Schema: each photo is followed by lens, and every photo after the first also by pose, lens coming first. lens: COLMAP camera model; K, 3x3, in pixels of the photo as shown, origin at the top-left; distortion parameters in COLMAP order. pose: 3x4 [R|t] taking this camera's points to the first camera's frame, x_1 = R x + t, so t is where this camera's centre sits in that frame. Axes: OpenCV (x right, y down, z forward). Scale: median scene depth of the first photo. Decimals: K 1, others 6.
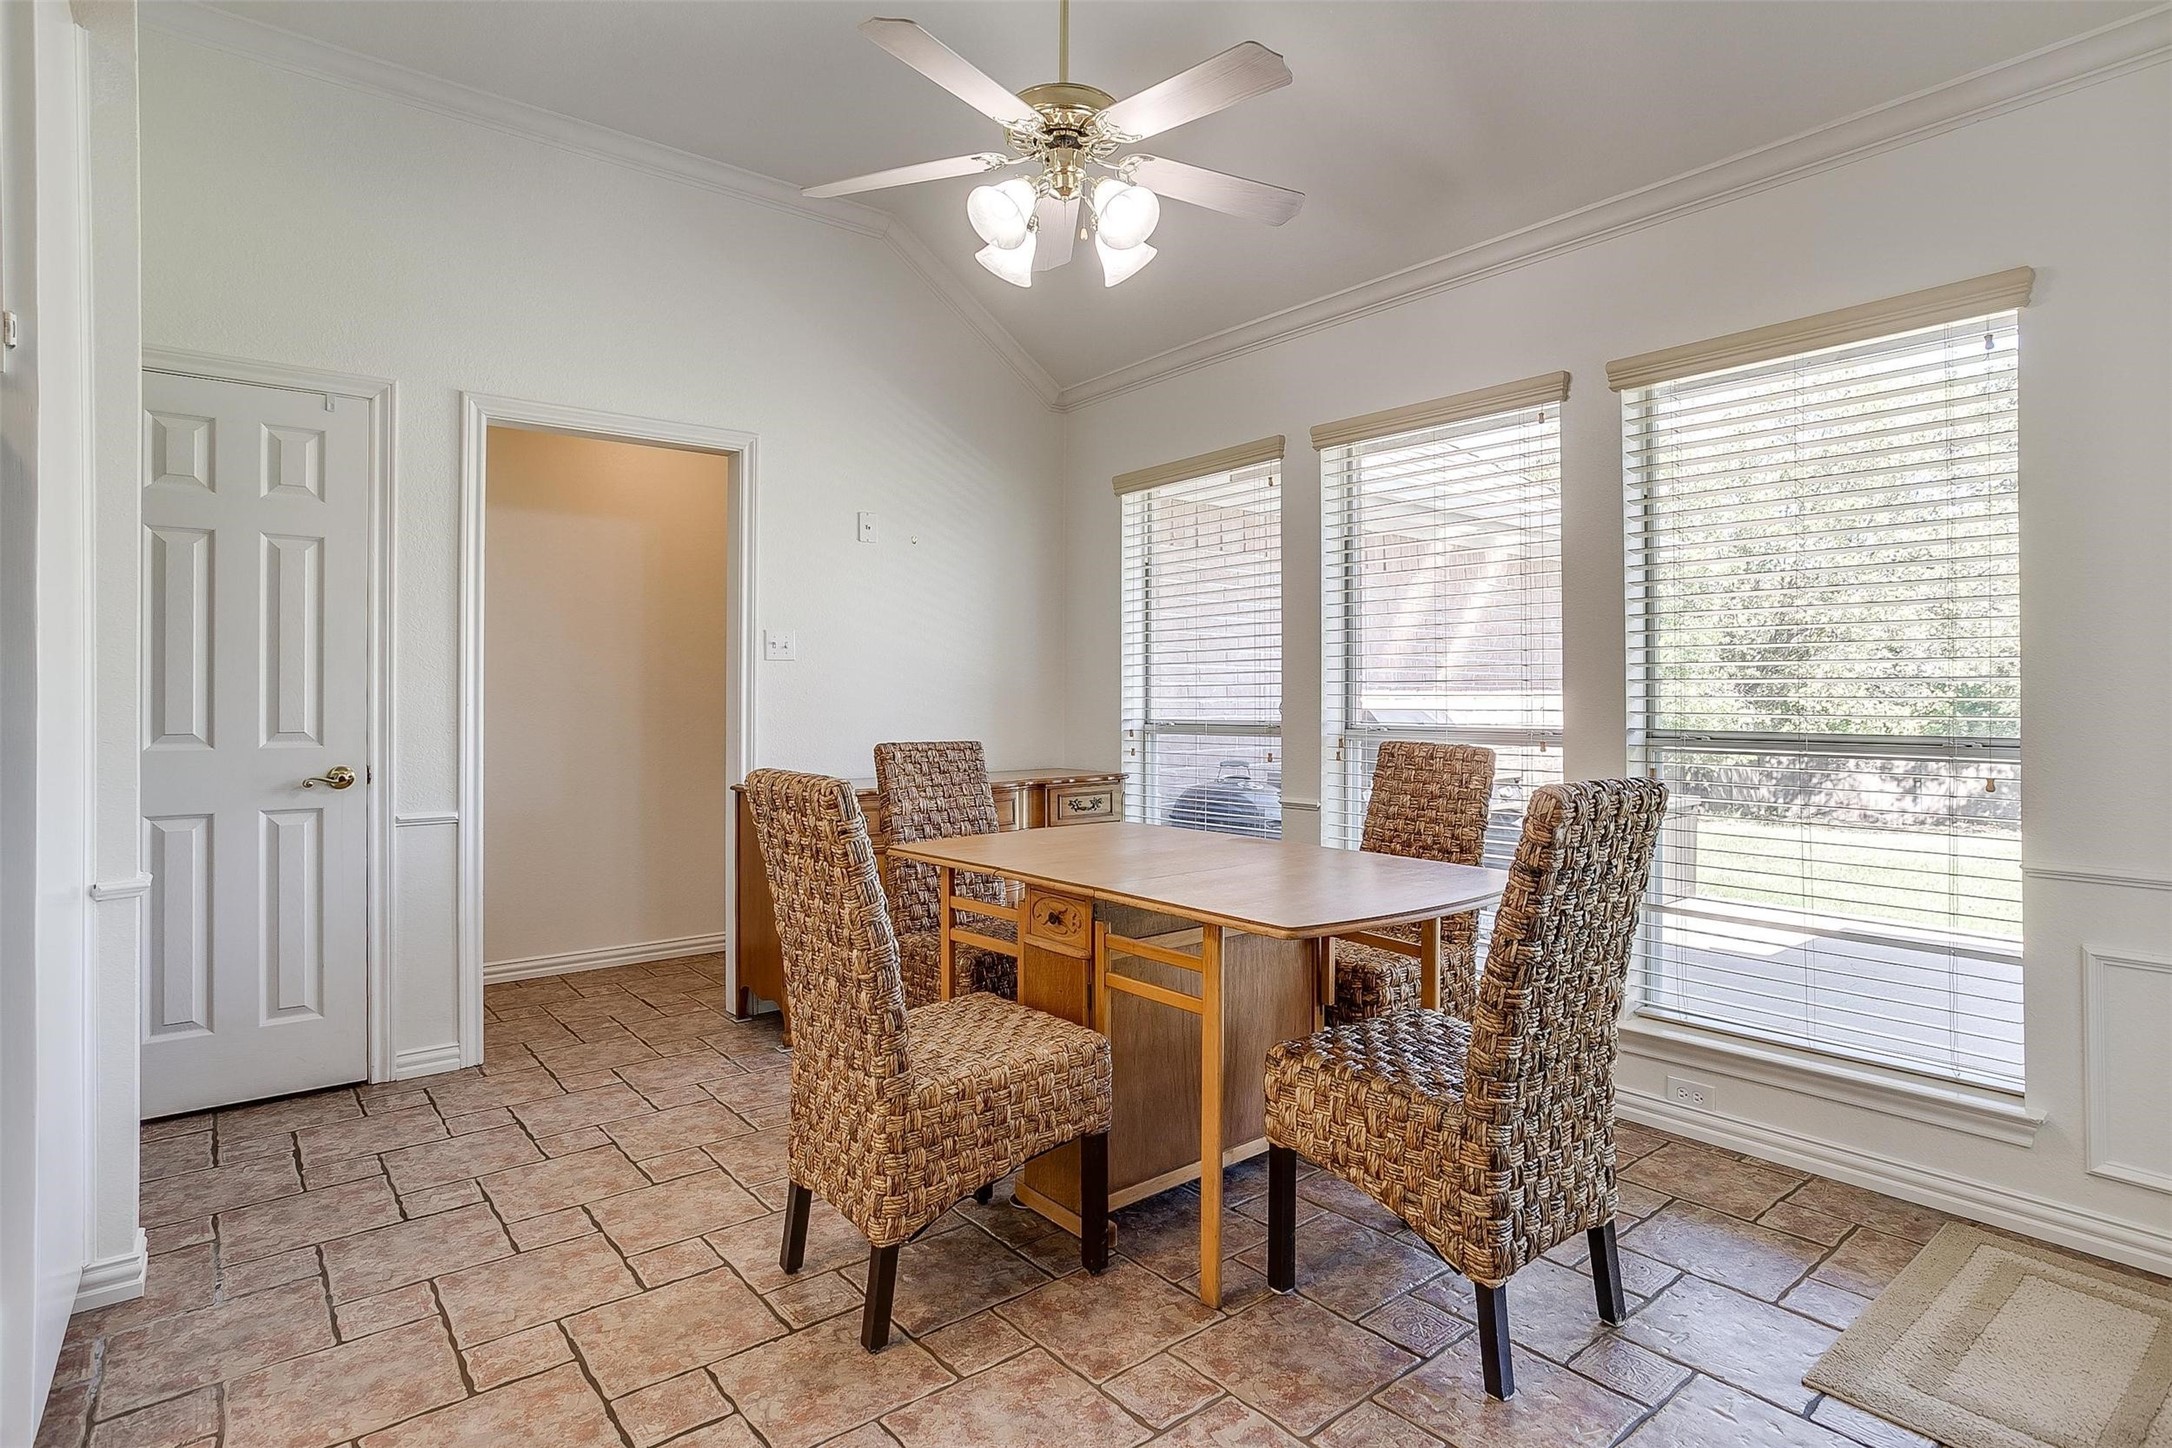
lens RADIAL K [[1078.0, 0, 1003.7], [0, 1078.0, 701.1], [0, 0, 1]] dist [-0.041944, 0.027243]
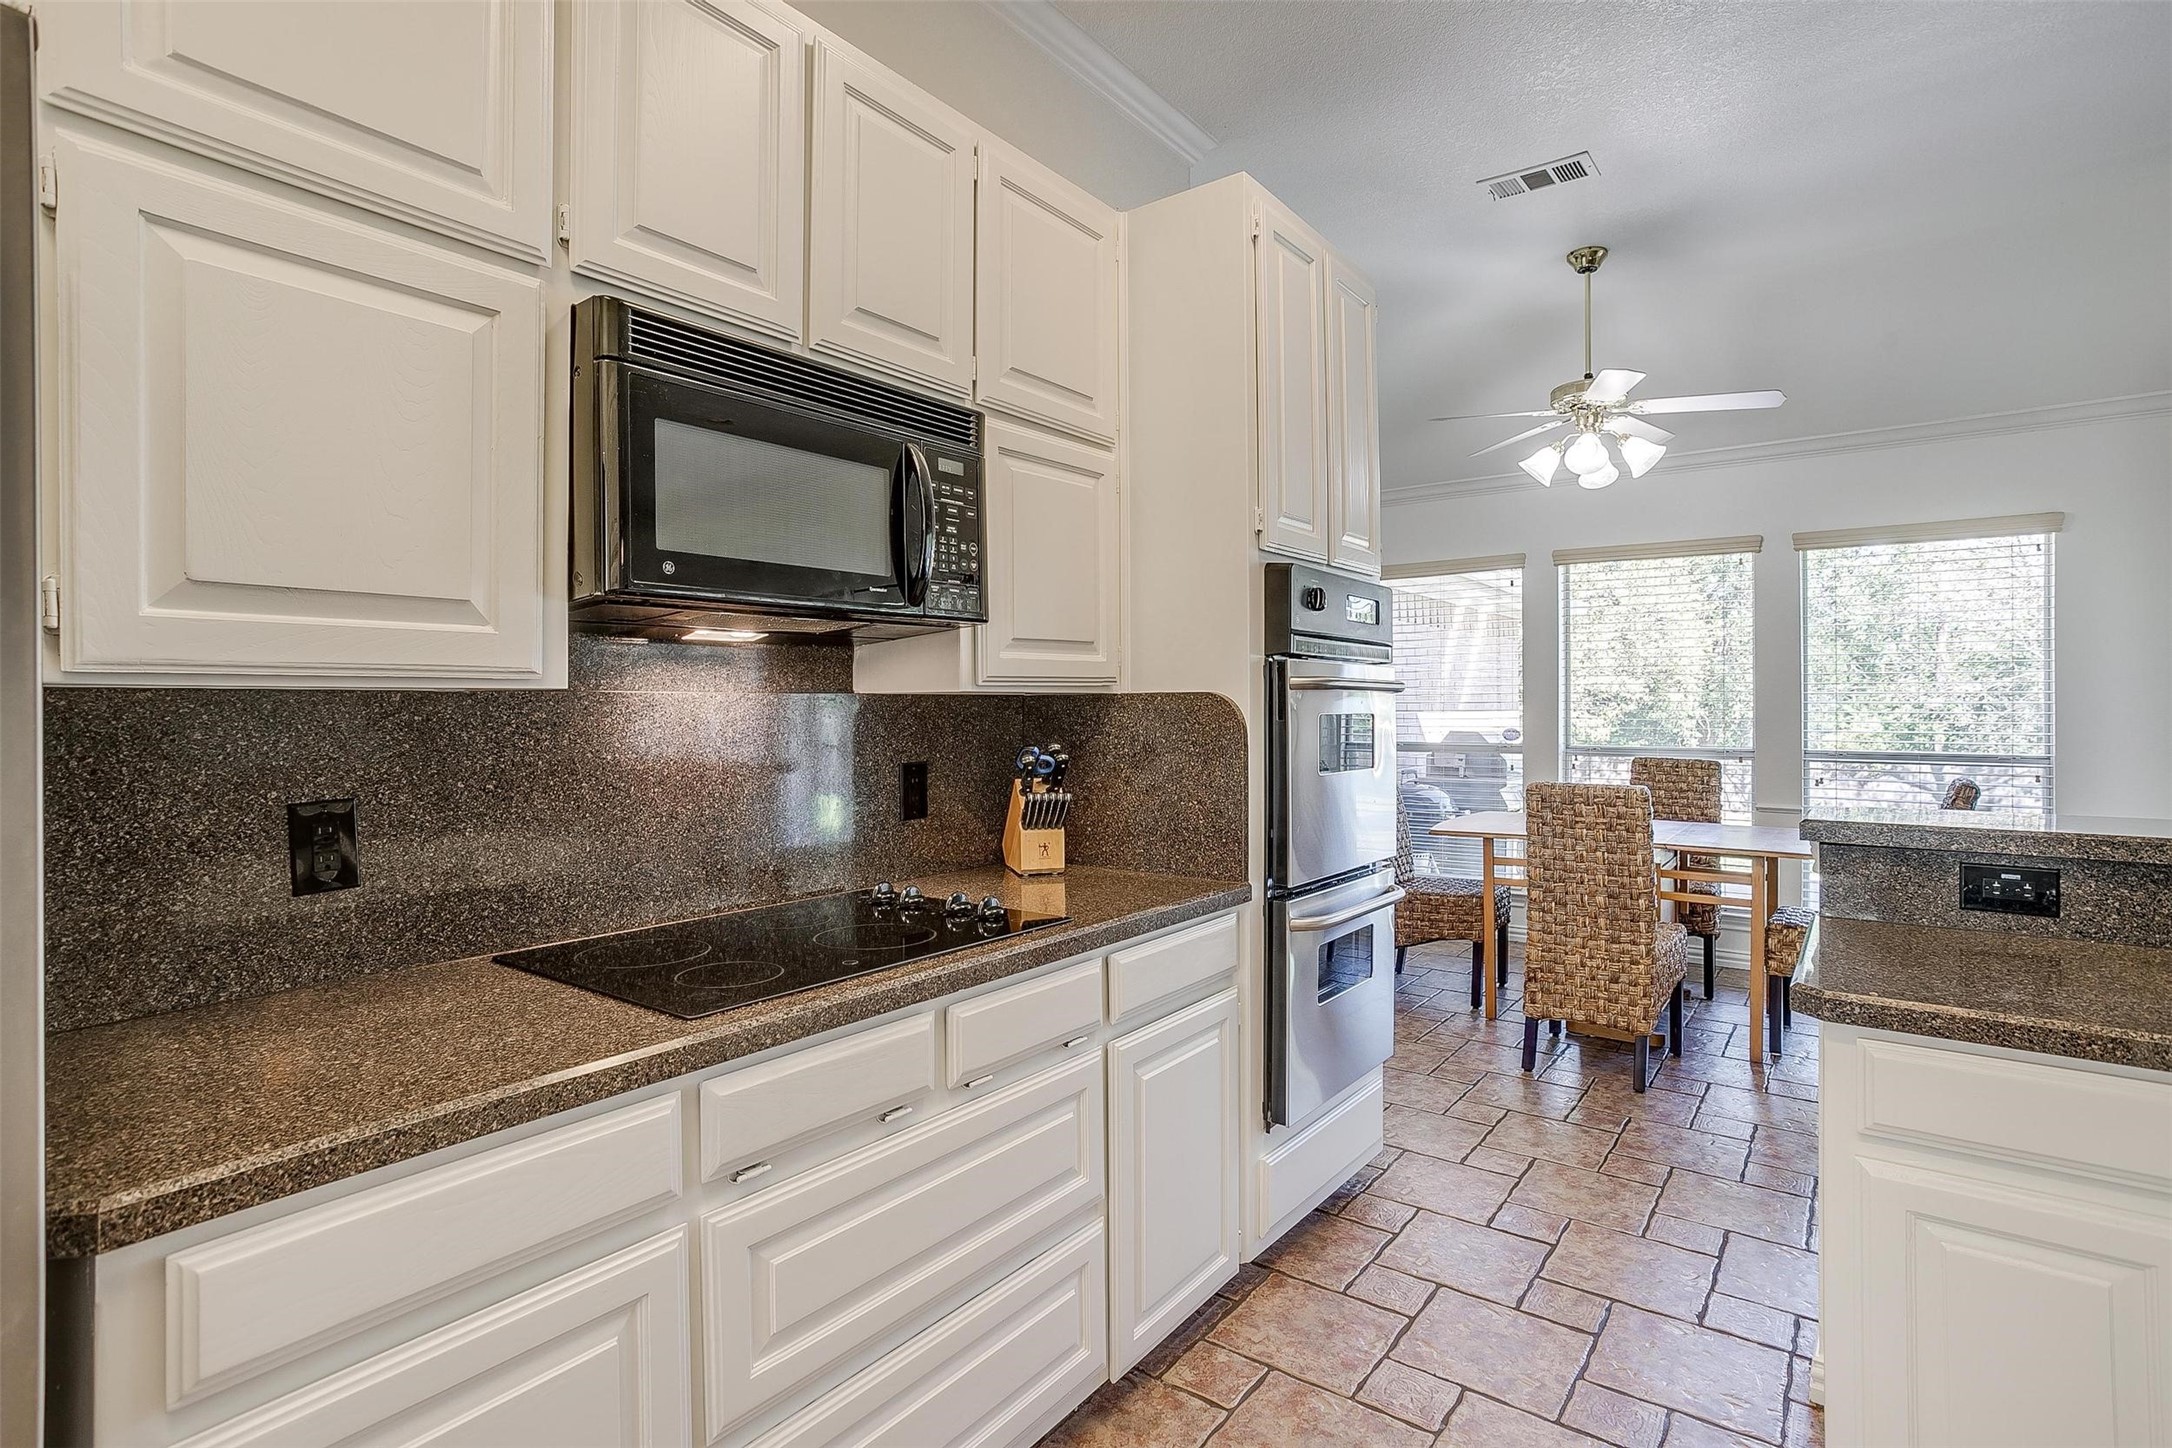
lens RADIAL K [[1078.0, 0, 1033.5], [0, 1078.0, 707.9], [0, 0, 1]] dist [-0.041944, 0.027243]
pose [[0.970578, 0.001100, 0.240783, -0.941656], [-0.001871, 0.999994, 0.002973, -0.041197], [-0.240778, -0.003336, 0.970574, -0.327789]]
